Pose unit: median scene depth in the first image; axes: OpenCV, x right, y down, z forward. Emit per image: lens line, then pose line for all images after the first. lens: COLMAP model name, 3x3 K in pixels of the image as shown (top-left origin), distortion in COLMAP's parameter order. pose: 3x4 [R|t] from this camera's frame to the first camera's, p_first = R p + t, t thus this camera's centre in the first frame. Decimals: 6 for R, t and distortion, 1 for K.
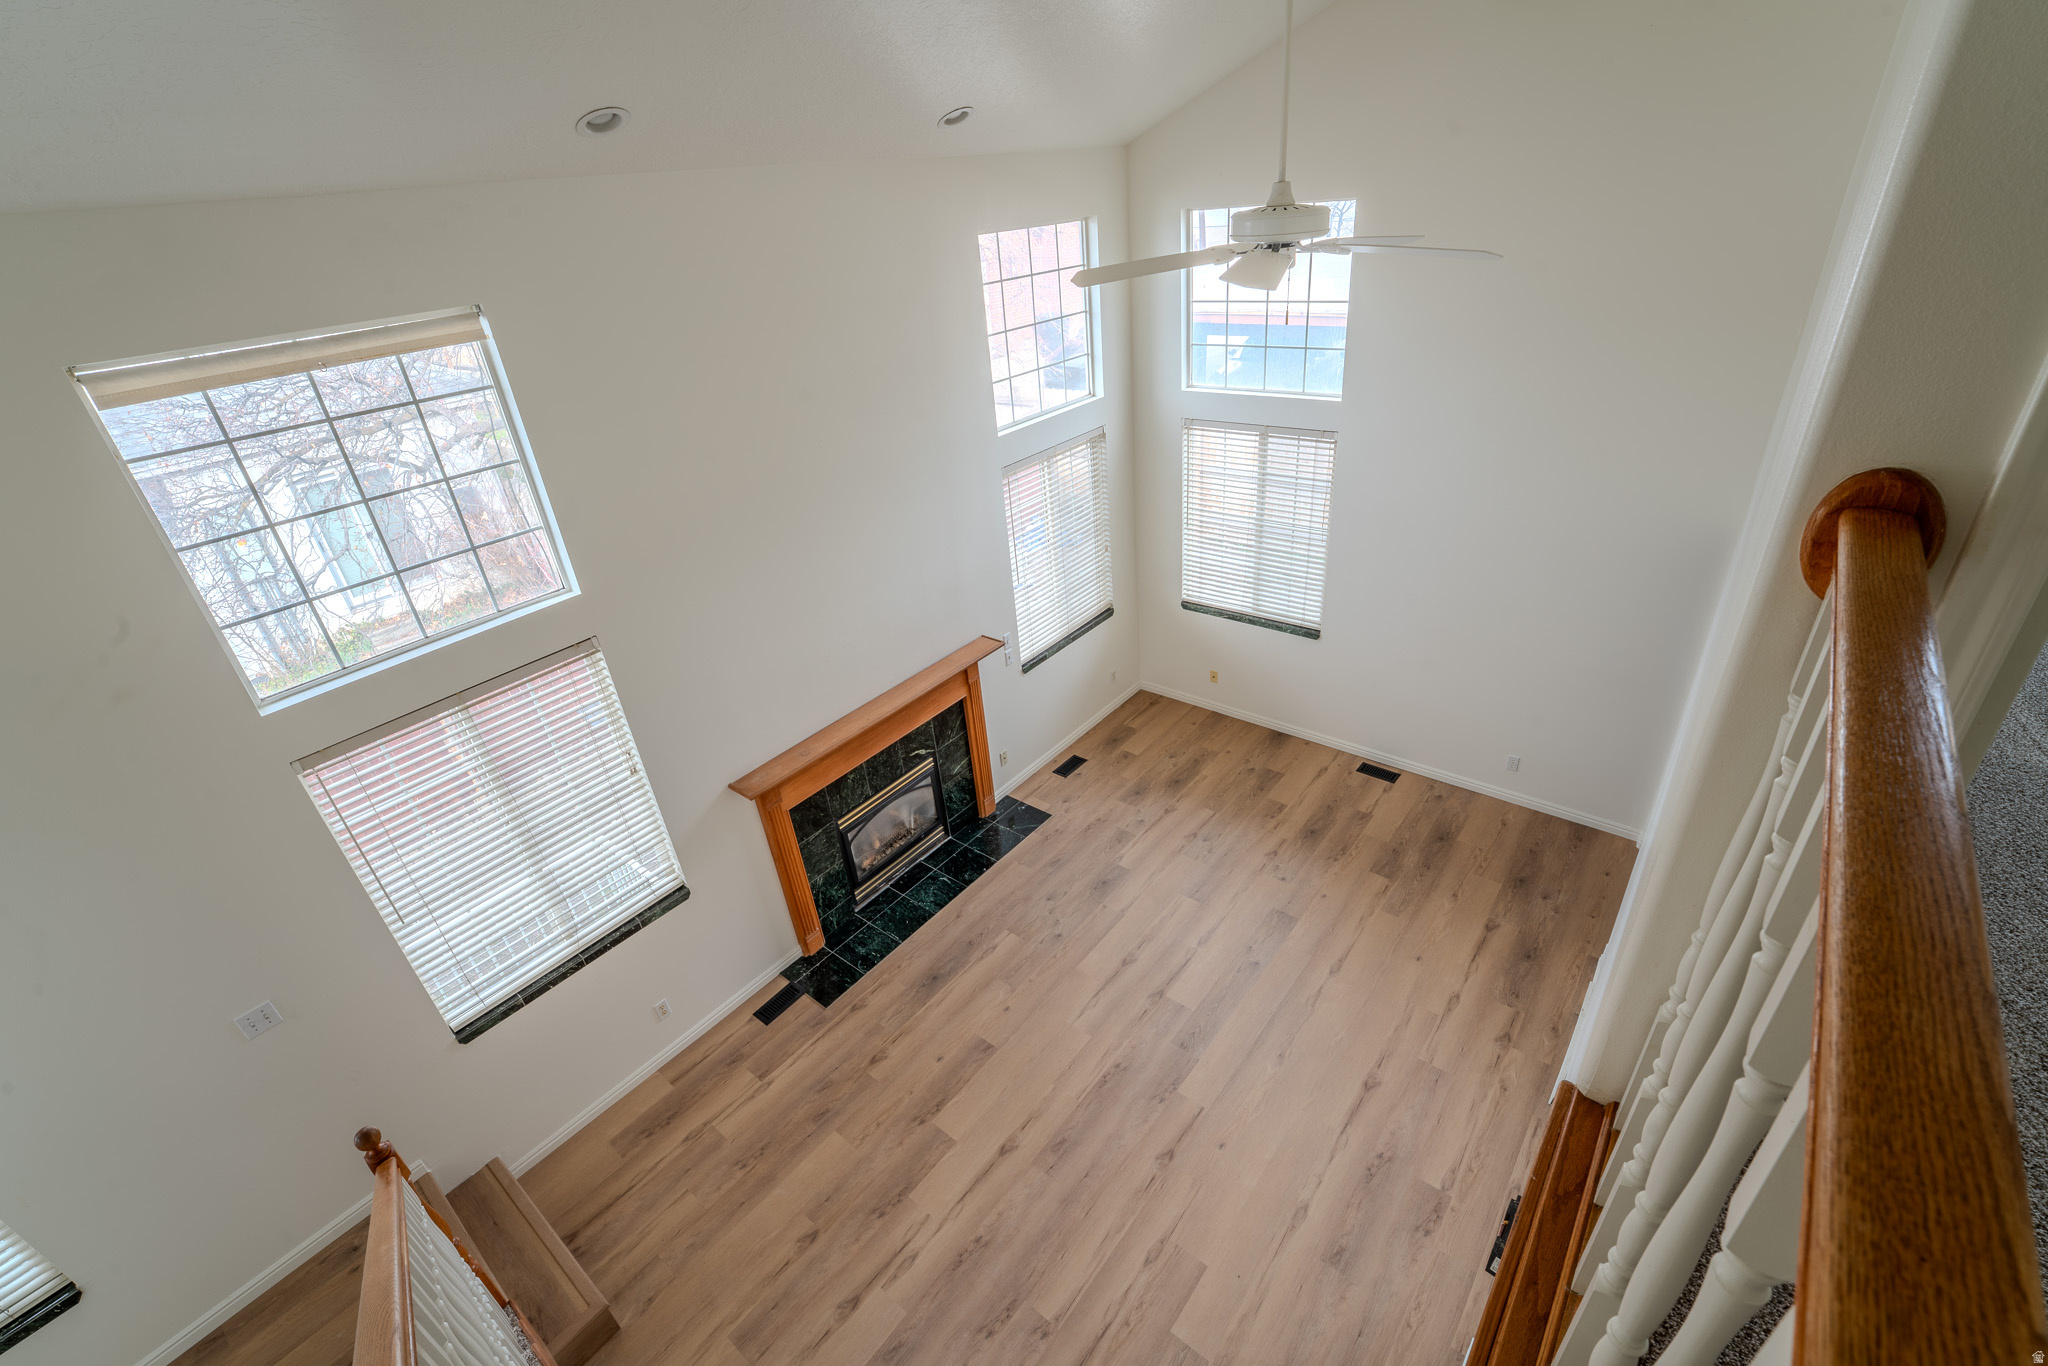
lens RADIAL K [[884.0, 0, 1024.0], [0, 884.0, 683.0], [0, 0, 1]] dist [-0.018913, -0.000096]
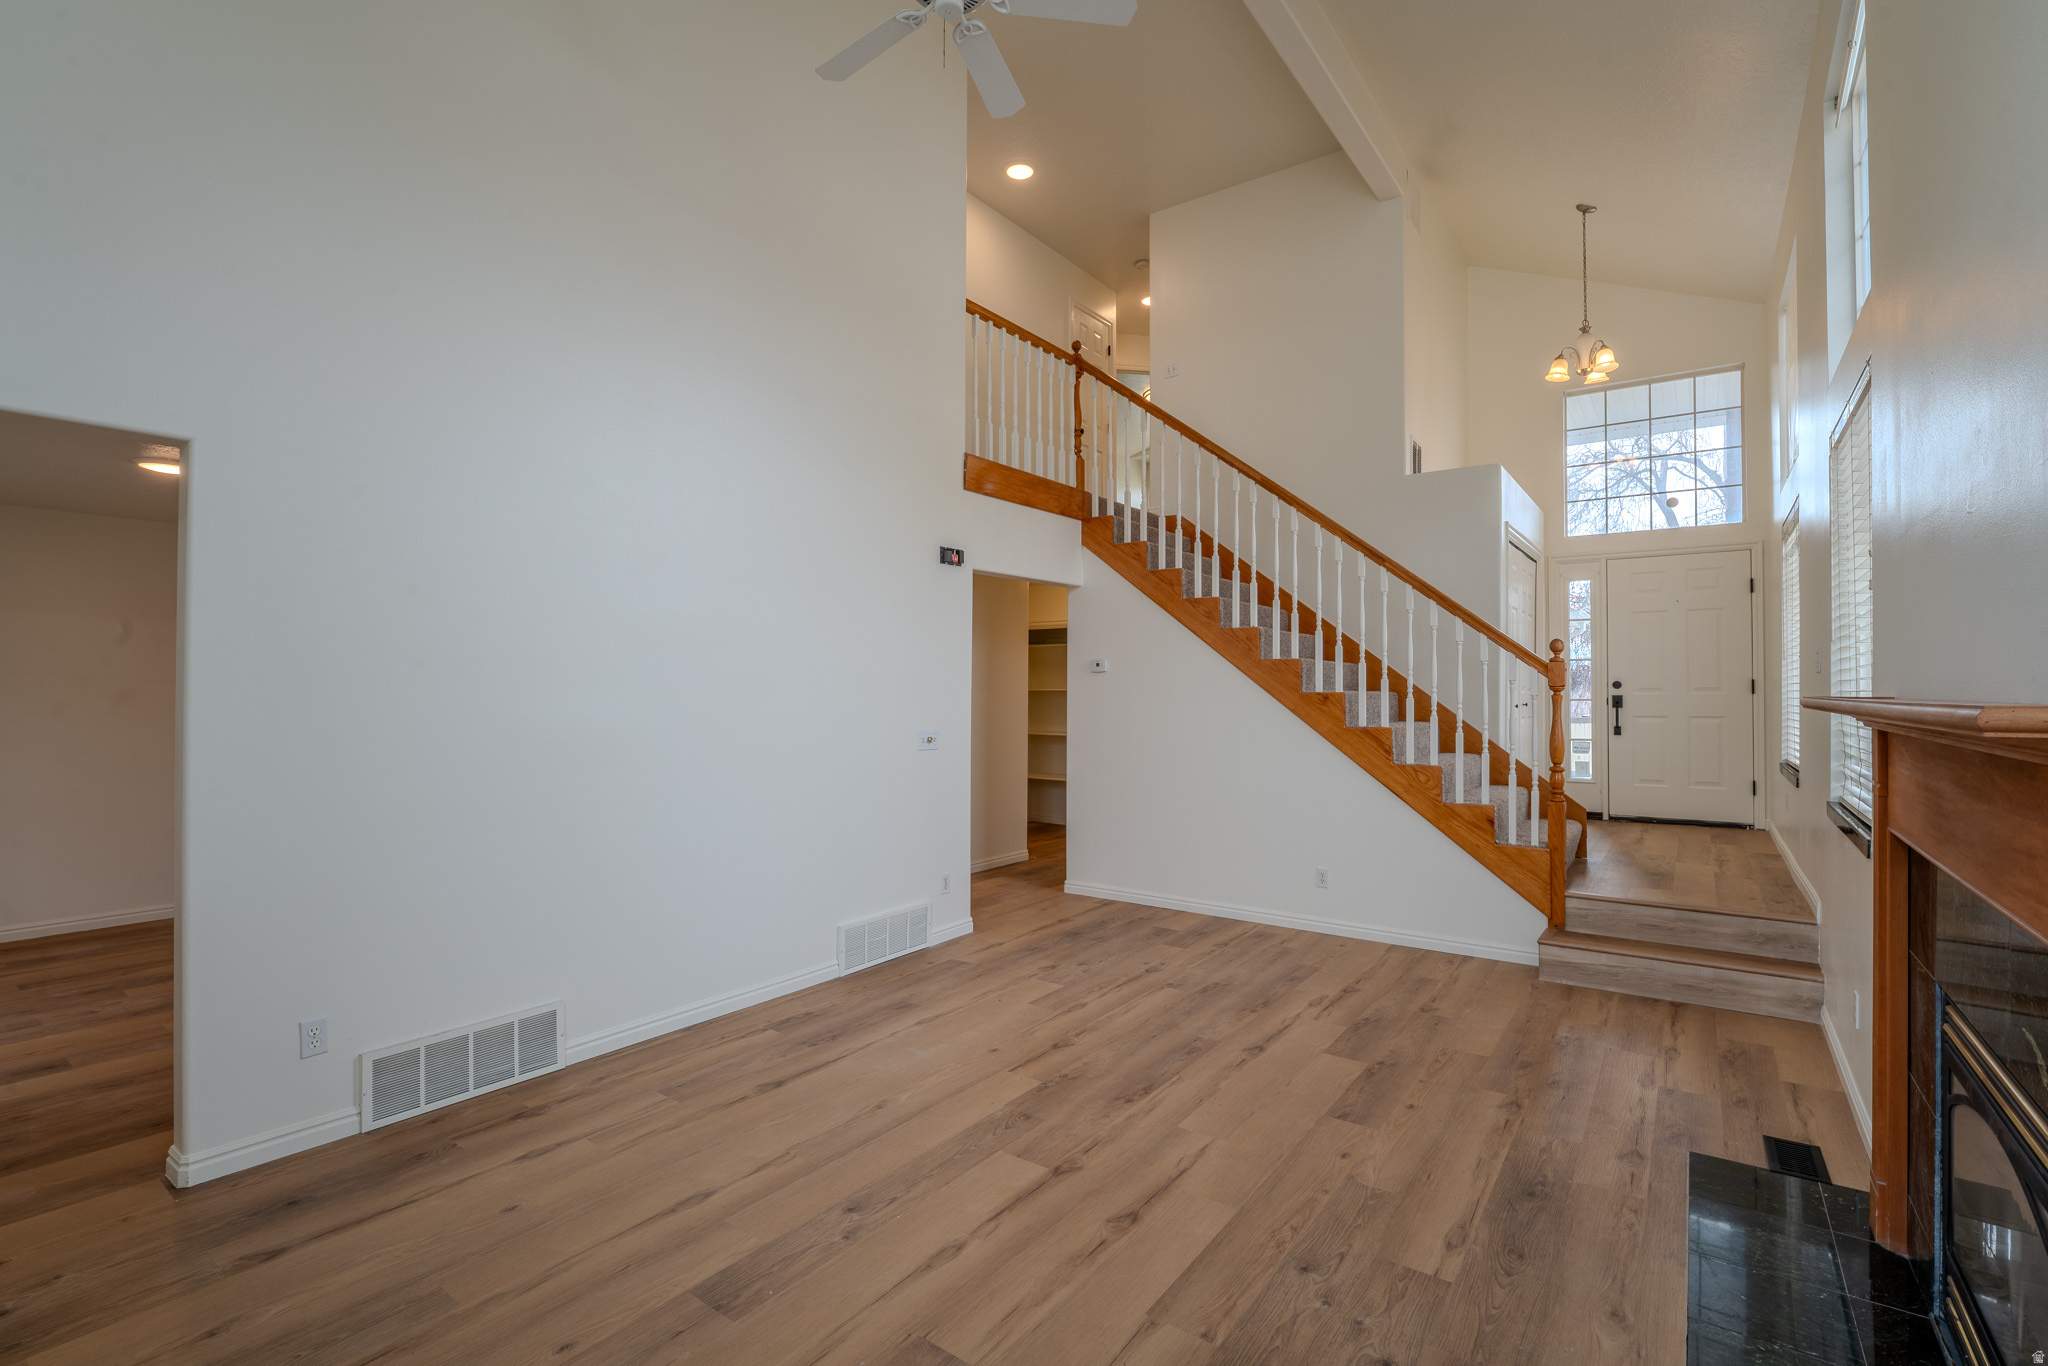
lens RADIAL K [[917.3, 0, 1024.0], [0, 917.3, 683.0], [0, 0, 1]] dist [-0.016393, 0.000003]
pose [[-0.995052, 0.083061, -0.054512, 0.163372], [0.046122, 0.872167, 0.487030, -0.143287], [0.087997, 0.482106, -0.871683, 1.203638]]
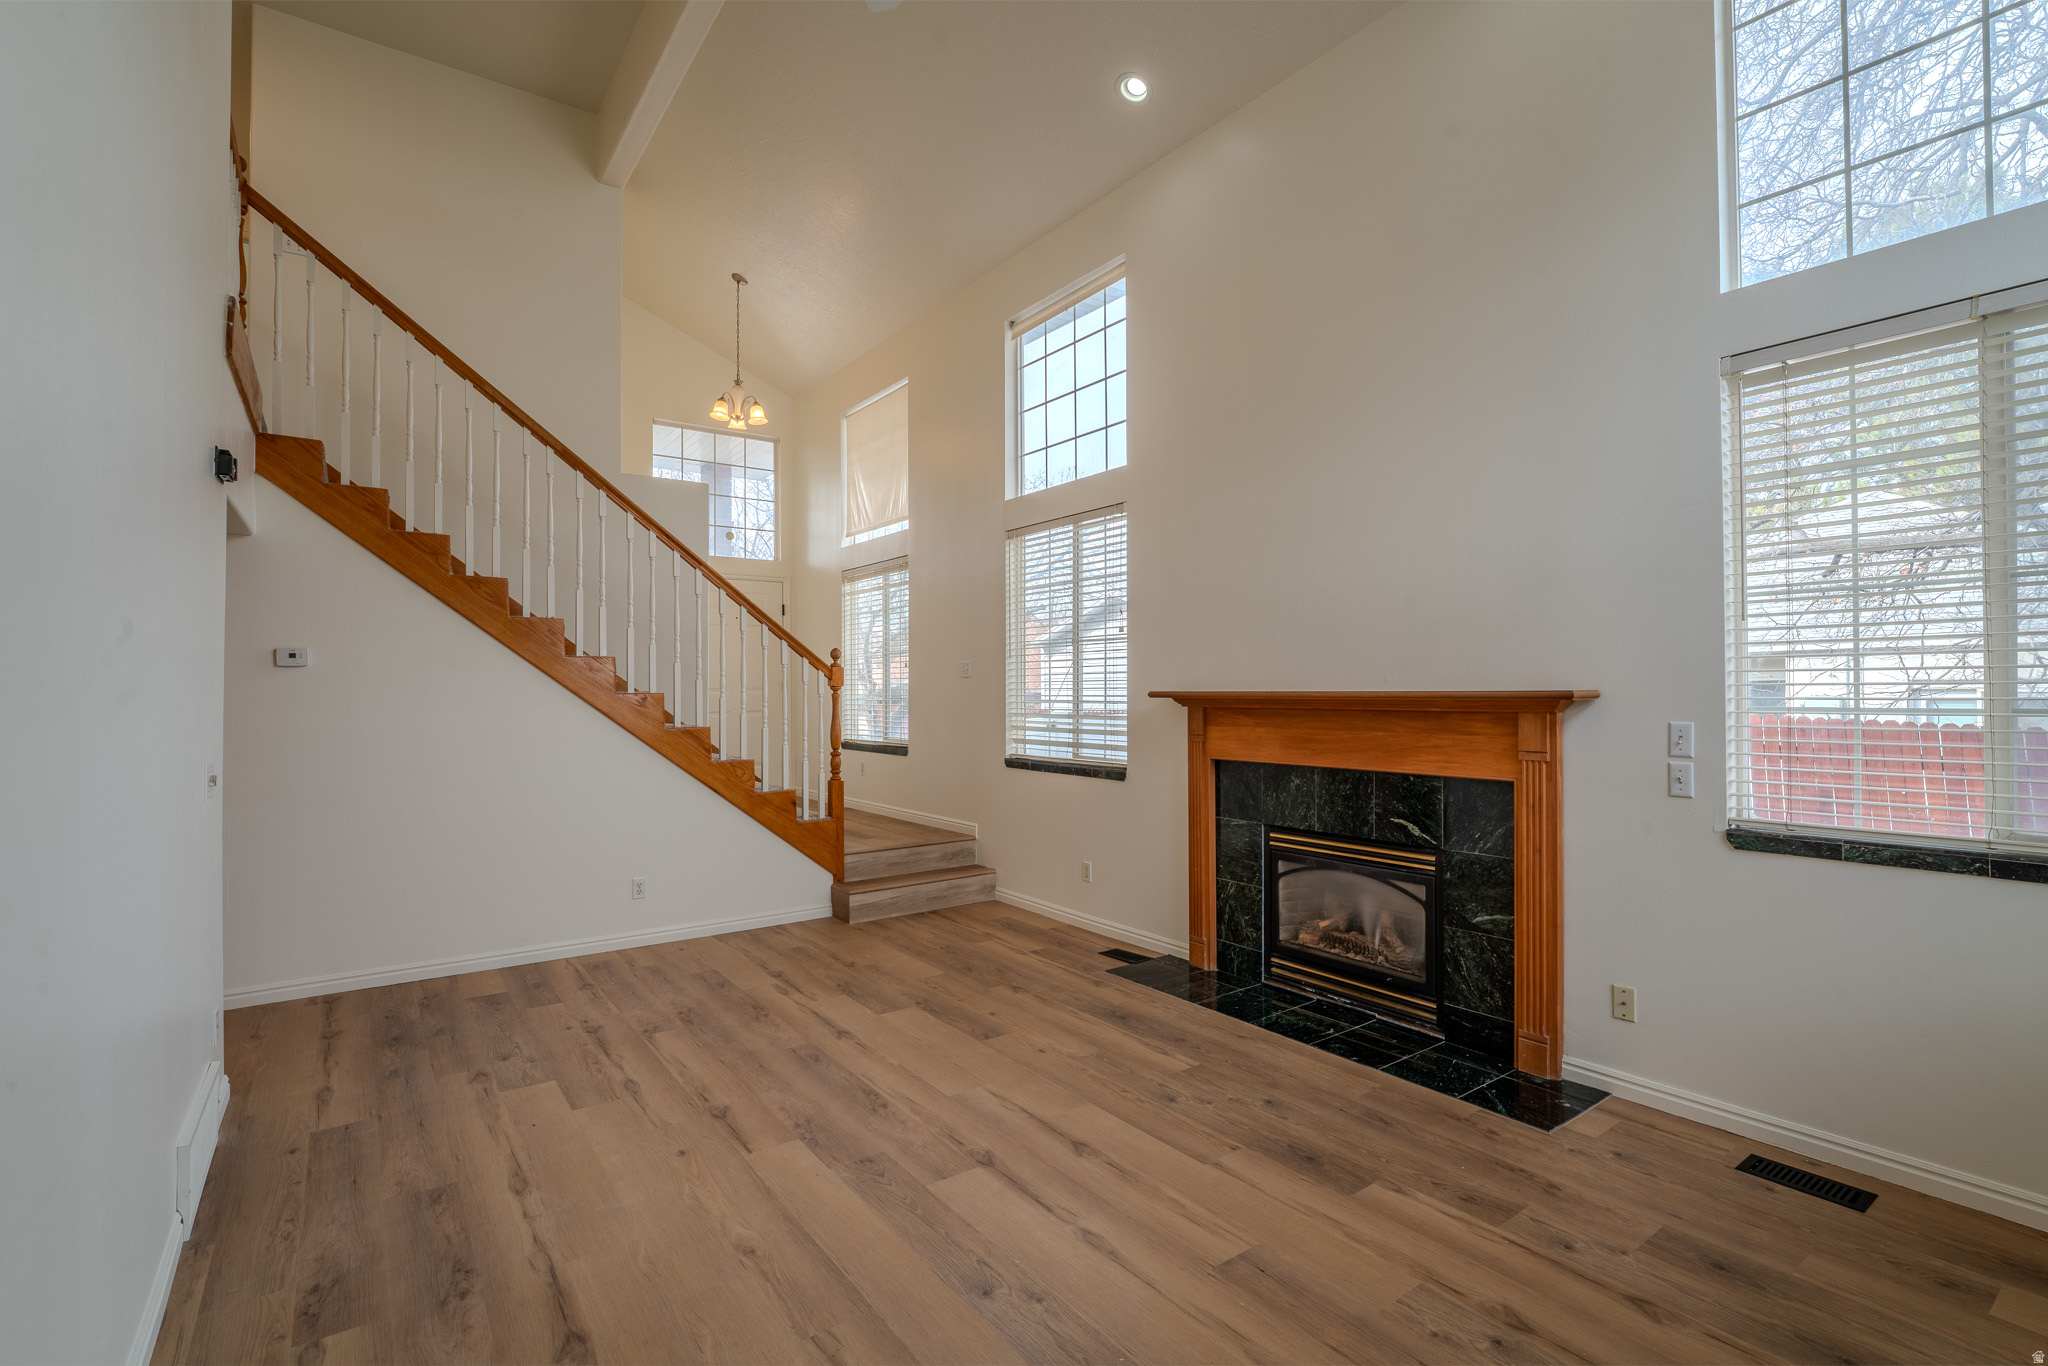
lens RADIAL K [[933.3, 0, 1024.0], [0, 933.3, 683.0], [0, 0, 1]] dist [-0.010509, -0.000355]
pose [[-0.251160, 0.080135, -0.964623, 0.601082], [-0.452280, 0.871370, 0.190149, -0.011496], [0.855781, 0.484037, -0.182610, 0.890963]]
